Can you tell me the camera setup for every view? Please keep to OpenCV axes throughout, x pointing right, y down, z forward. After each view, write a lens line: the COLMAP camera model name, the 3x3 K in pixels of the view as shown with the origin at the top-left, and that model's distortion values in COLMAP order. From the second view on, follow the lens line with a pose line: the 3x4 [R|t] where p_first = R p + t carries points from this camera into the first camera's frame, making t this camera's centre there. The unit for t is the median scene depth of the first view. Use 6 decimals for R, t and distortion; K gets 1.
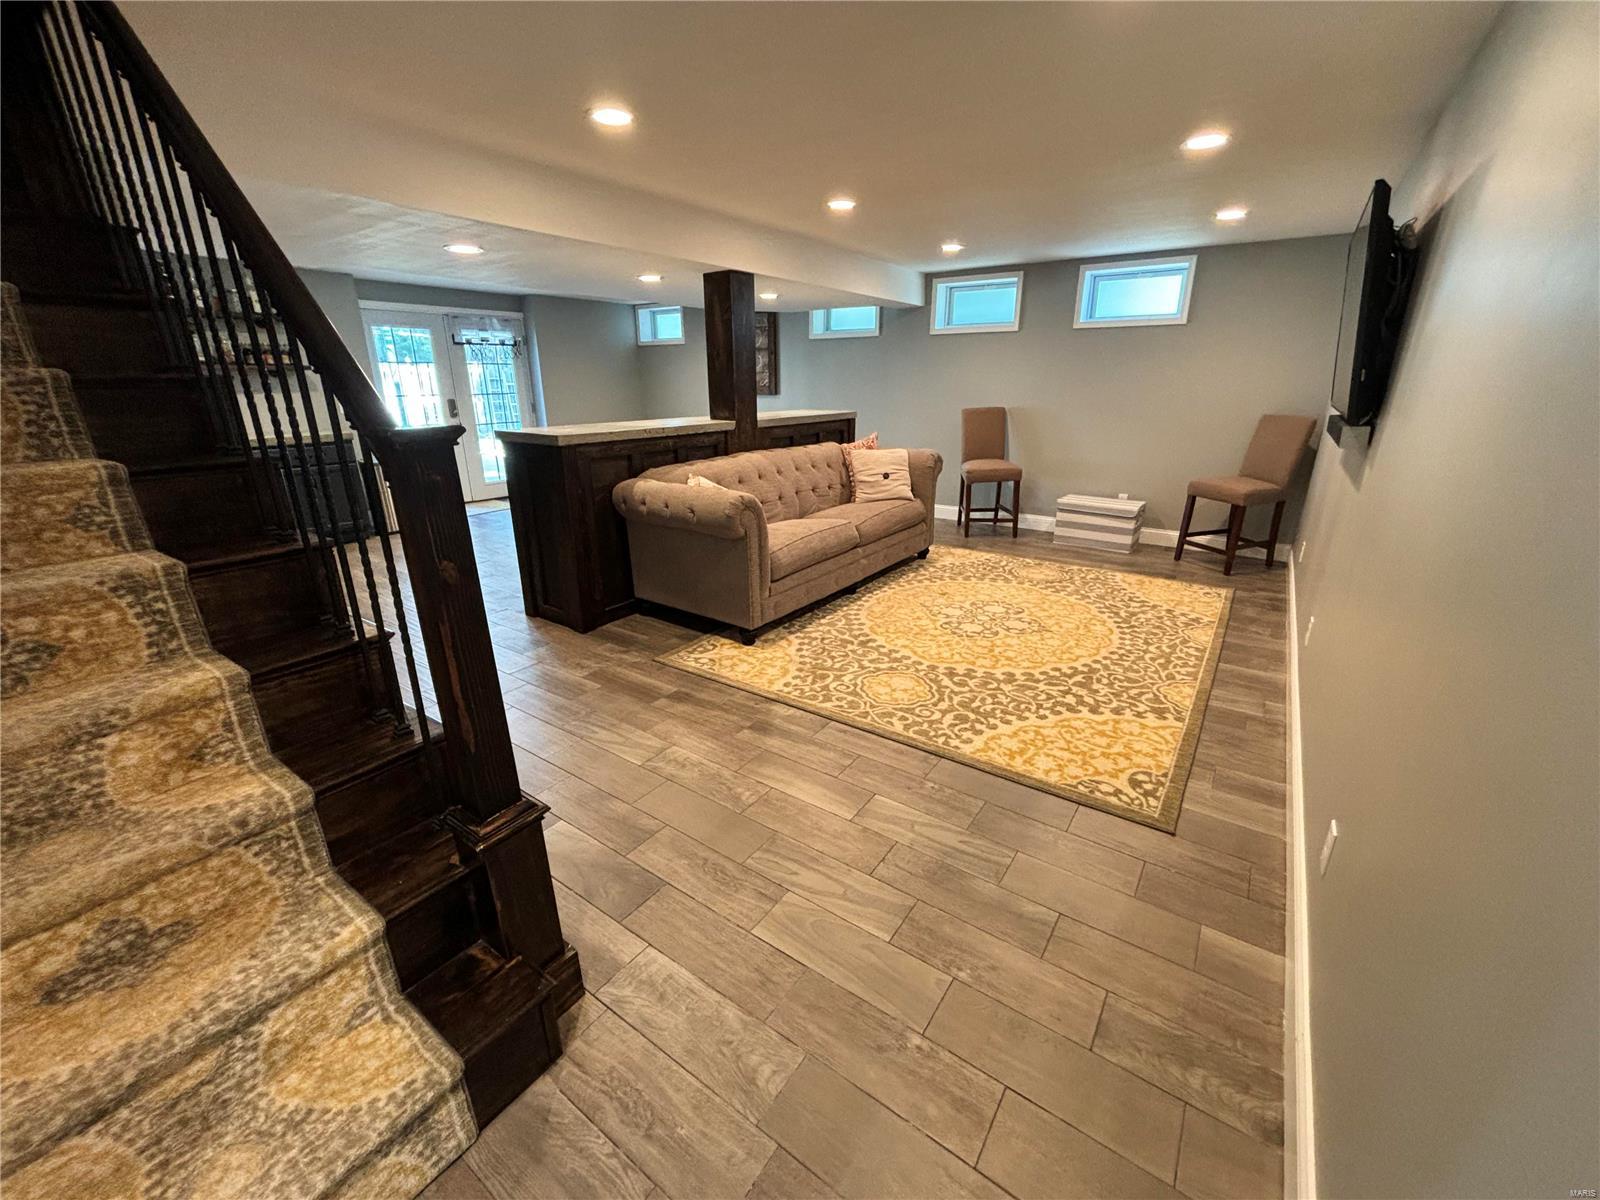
lens RADIAL K [[647.1, 0, 791.7], [0, 647.1, 594.3], [0, 0, 1]] dist [-0.001023, 0.002880]
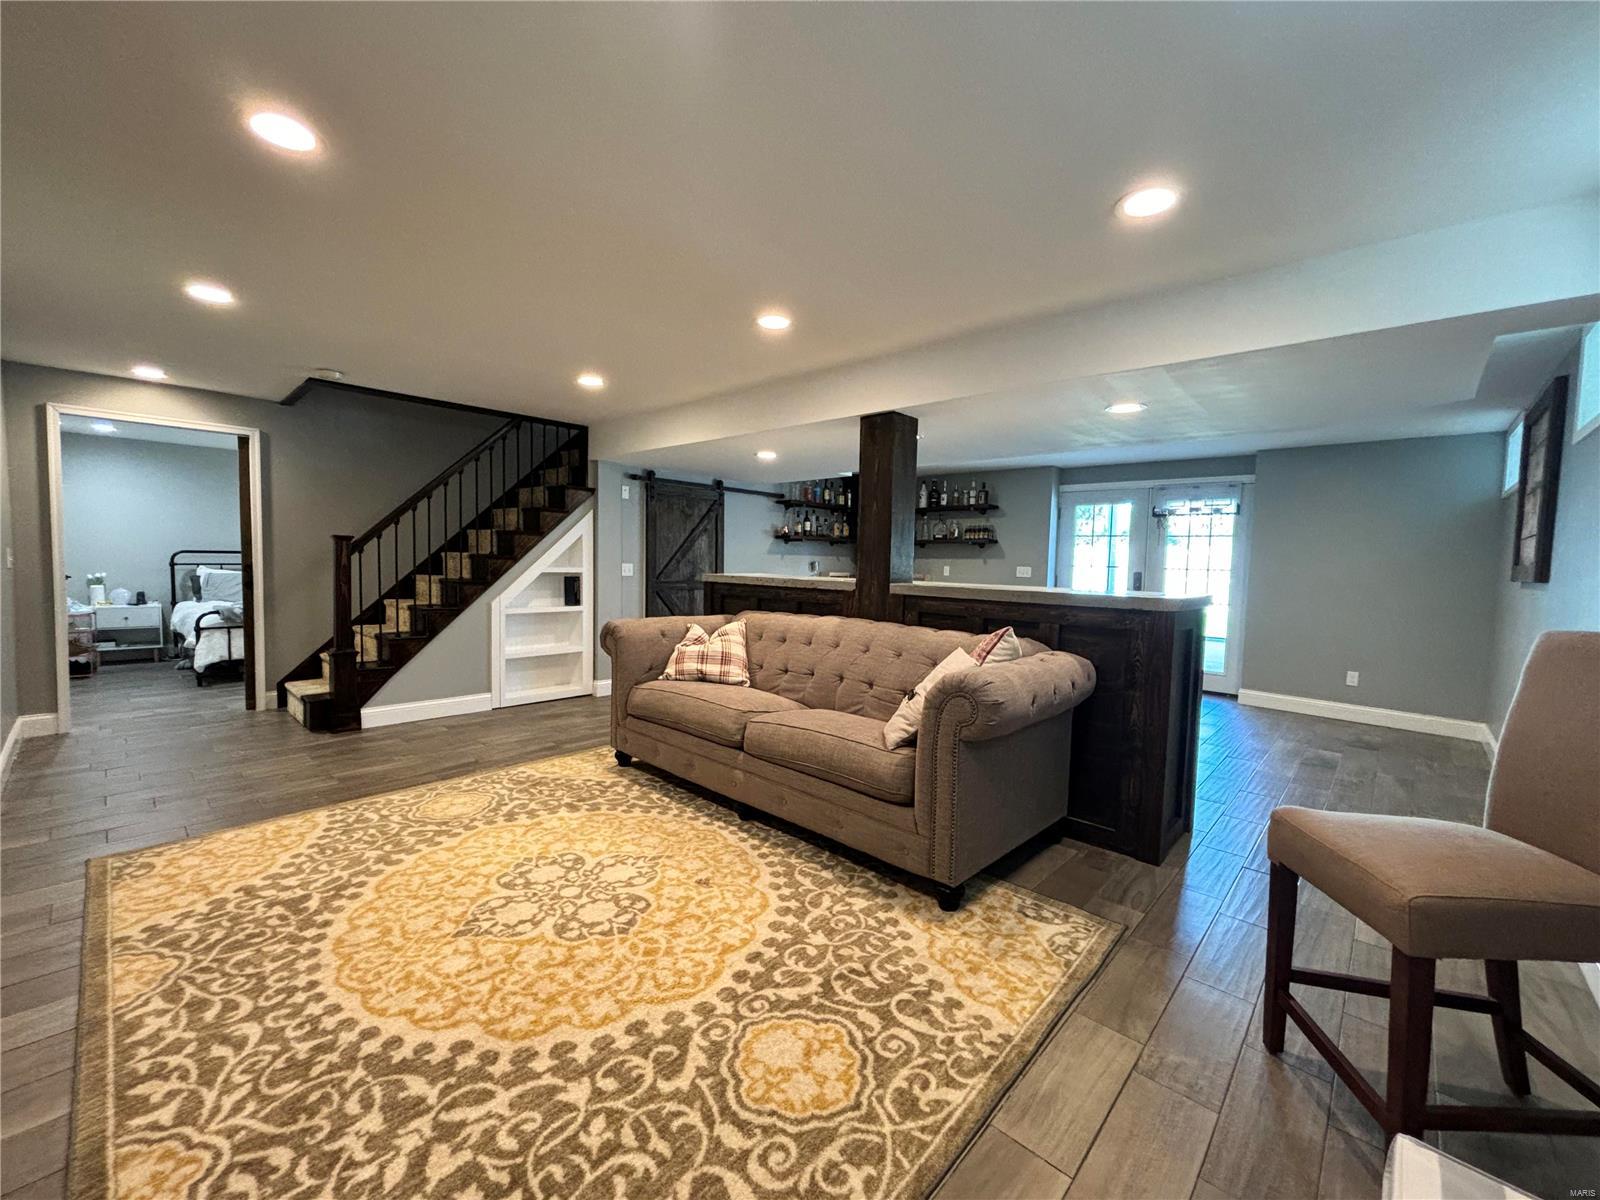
lens RADIAL K [[647.1, 0, 797.9], [0, 647.1, 600.9], [0, 0, 1]] dist [-0.001023, 0.002880]
pose [[-0.122096, 0.065540, -0.990352, 0.933923], [-0.338031, 0.935418, 0.103579, -0.383978], [0.933182, 0.347416, -0.092056, 1.274488]]
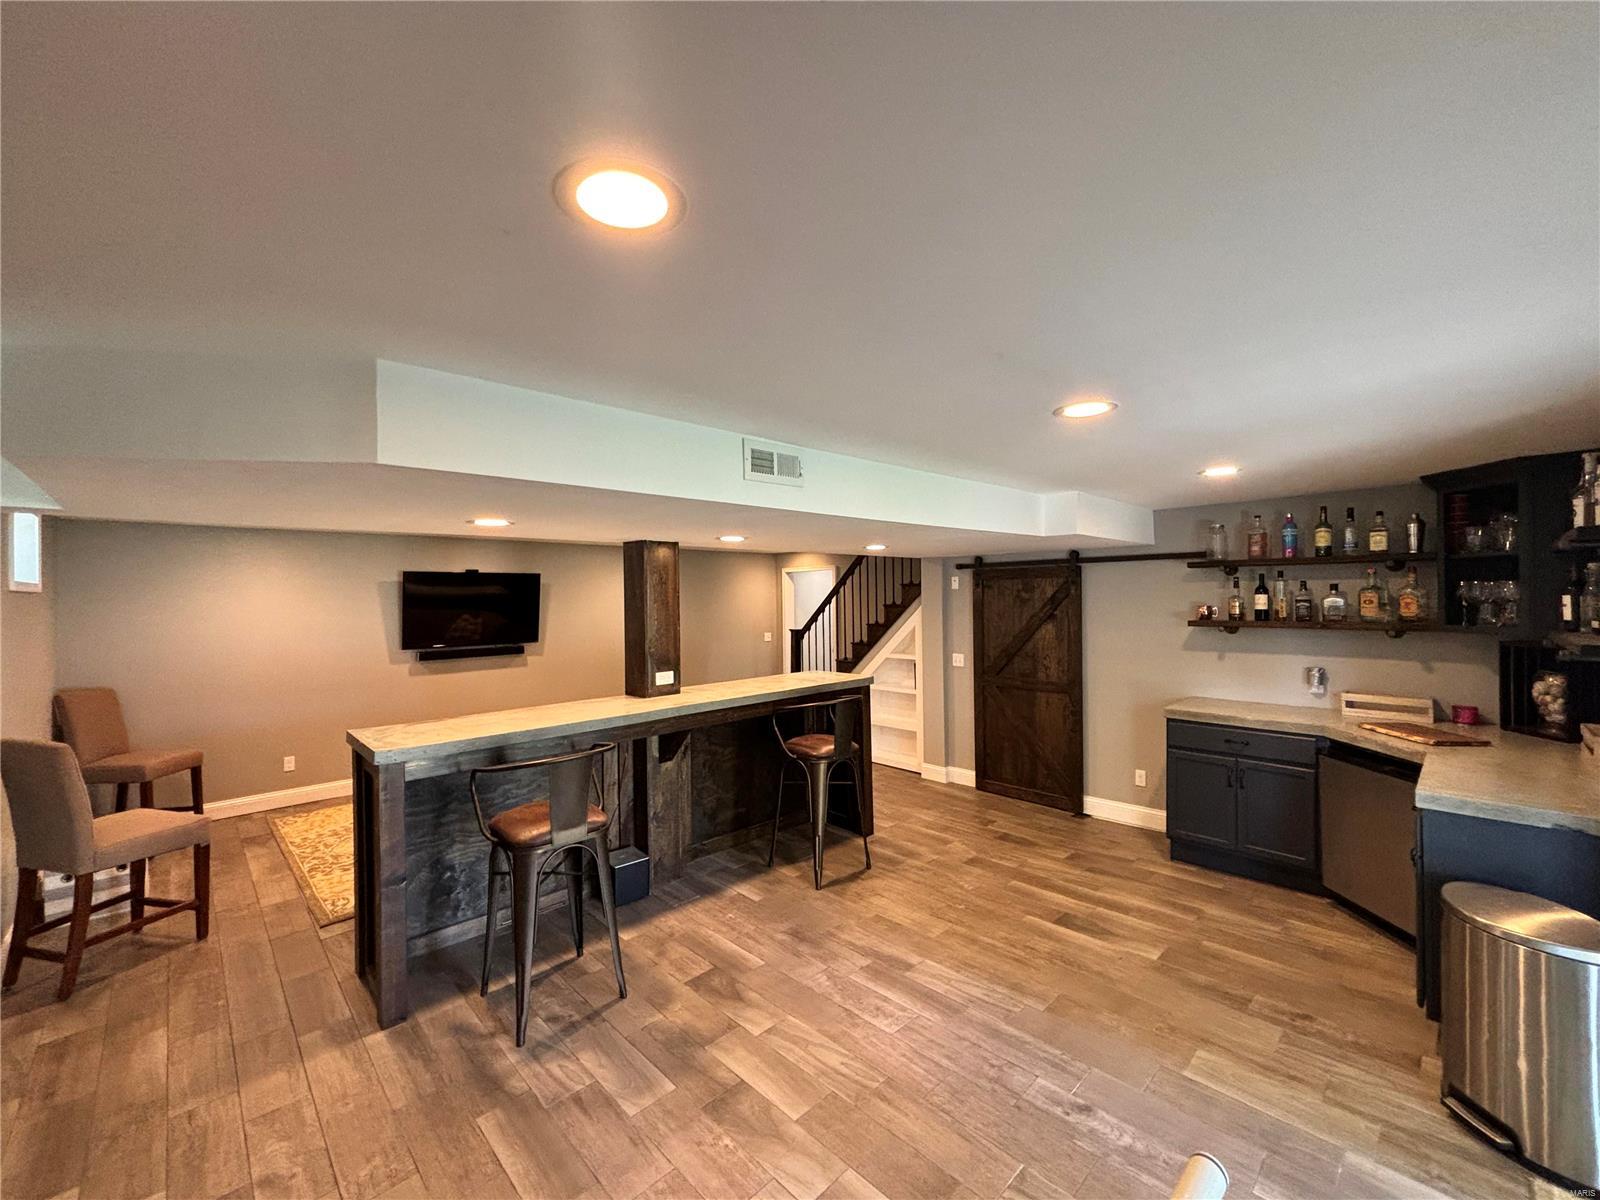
lens RADIAL K [[647.1, 0, 807.2], [0, 647.1, 598.0], [0, 0, 1]] dist [-0.001023, 0.002880]
pose [[-0.983111, 0.019657, 0.181950, -0.592926], [0.077616, 0.945155, 0.317266, -0.840886], [-0.165734, 0.326030, -0.930718, 2.231435]]
